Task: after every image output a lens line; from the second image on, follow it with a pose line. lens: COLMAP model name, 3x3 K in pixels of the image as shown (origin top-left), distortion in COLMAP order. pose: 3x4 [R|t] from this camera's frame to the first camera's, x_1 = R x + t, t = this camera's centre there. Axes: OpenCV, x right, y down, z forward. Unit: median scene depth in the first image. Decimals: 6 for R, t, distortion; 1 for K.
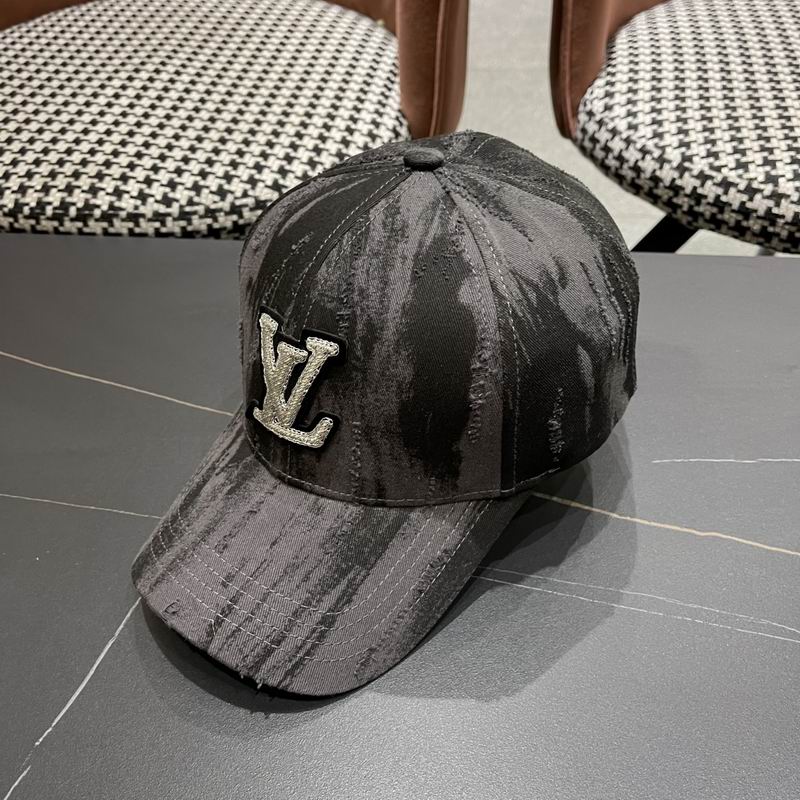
lens RADIAL K [[852.7, 0, 396.6], [0, 852.7, 396.0], [0, 0, 1]] dist [0.024380, 0.000000]
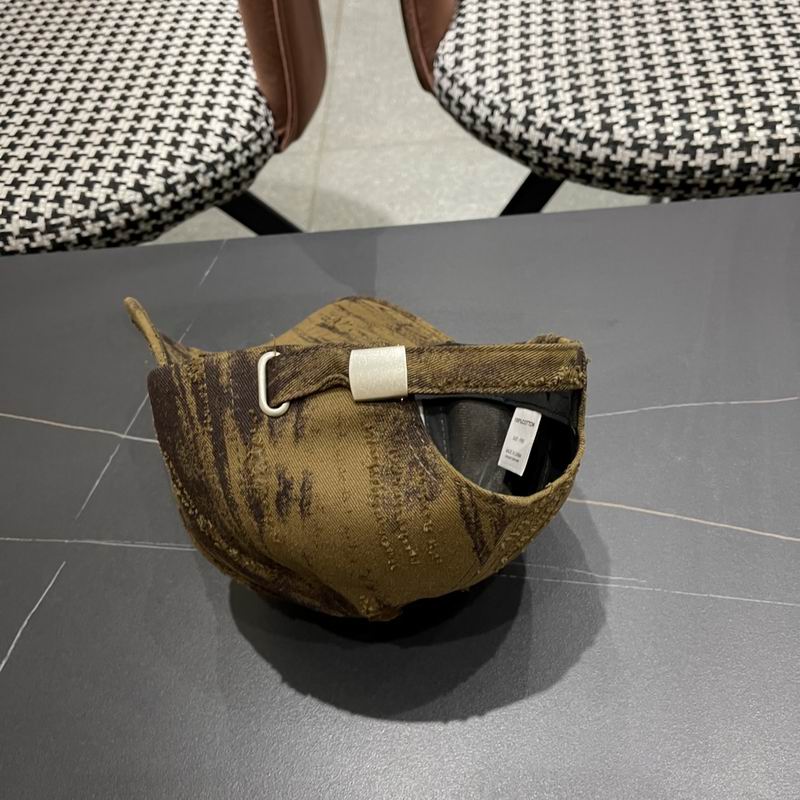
lens RADIAL K [[852.7, 0, 413.2], [0, 852.7, 410.6], [0, 0, 1]] dist [0.024380, 0.000000]
pose [[0.991805, -0.126506, 0.017876, 0.133138], [0.123346, 0.984570, 0.124129, -0.067469], [-0.033303, -0.120907, 0.992105, -0.062273]]
